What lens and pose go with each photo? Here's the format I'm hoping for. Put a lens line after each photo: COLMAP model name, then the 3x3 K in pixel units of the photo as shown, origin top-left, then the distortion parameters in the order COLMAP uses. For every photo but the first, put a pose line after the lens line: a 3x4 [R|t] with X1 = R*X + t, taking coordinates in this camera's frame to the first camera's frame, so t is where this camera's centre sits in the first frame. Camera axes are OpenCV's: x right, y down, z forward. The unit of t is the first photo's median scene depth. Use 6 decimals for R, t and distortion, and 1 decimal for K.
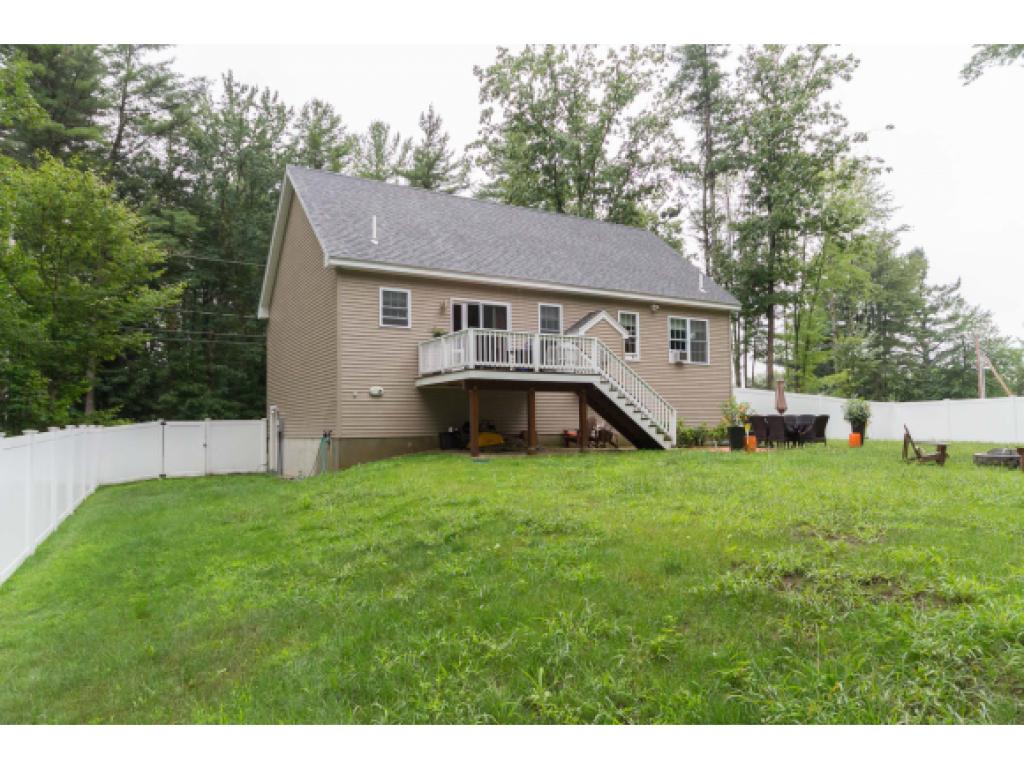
lens RADIAL K [[673.2, 0, 541.1], [0, 673.2, 383.4], [0, 0, 1]] dist [0.002212, 0.000836]
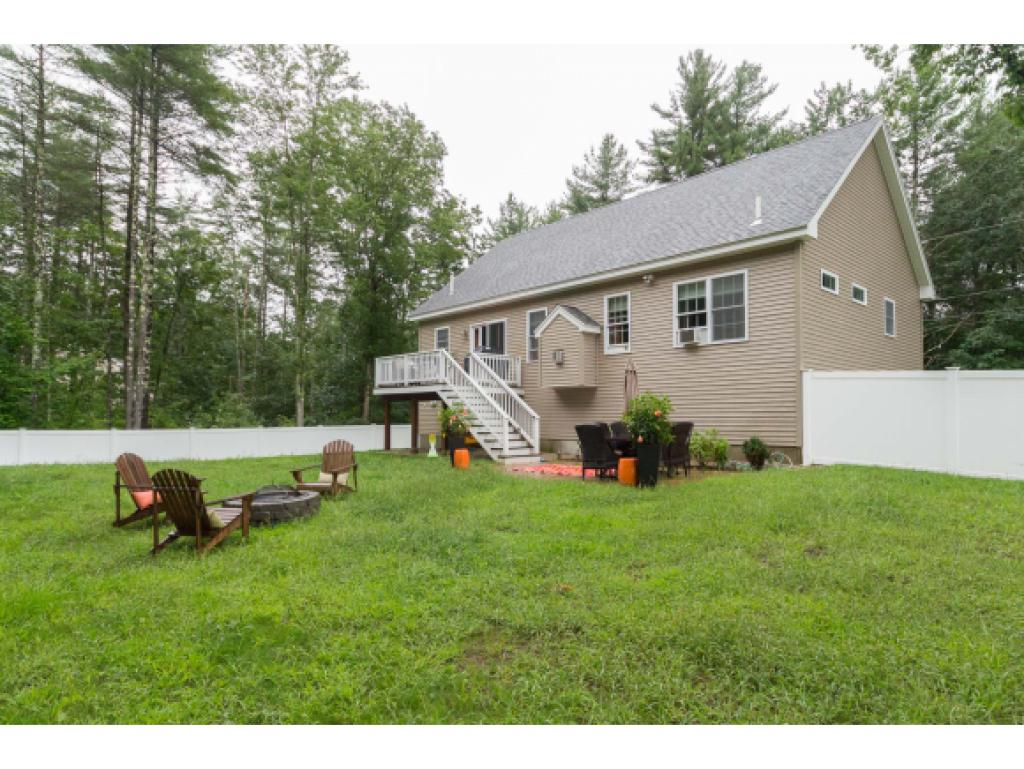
lens RADIAL K [[610.2, 0, 548.3], [0, 610.2, 412.6], [0, 0, 1]] dist [0.001038, 0.000176]
pose [[0.211357, 0.001414, -0.977408, 0.945009], [0.058185, 0.998207, 0.014026, 0.026008], [0.975675, -0.059835, 0.210896, 0.844396]]
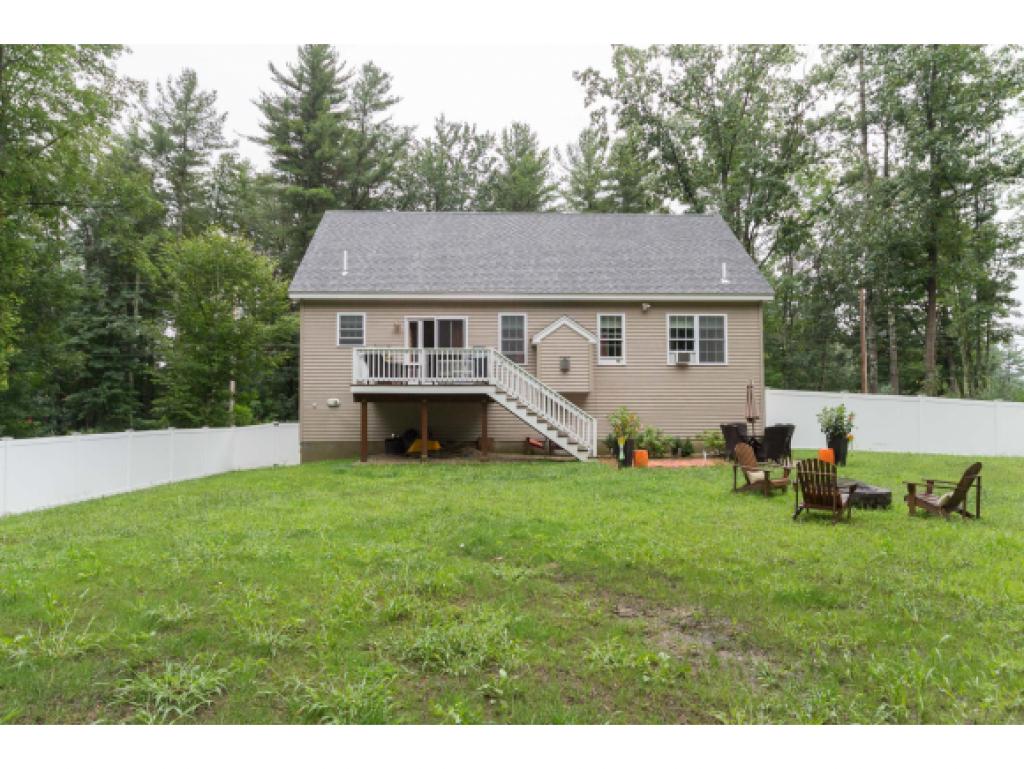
lens RADIAL K [[673.2, 0, 541.1], [0, 673.2, 383.4], [0, 0, 1]] dist [0.002212, 0.000836]
pose [[0.887845, -0.017940, -0.459793, 0.537685], [0.024531, 0.999664, 0.008364, -0.020025], [0.459488, -0.018704, 0.887987, 0.116926]]
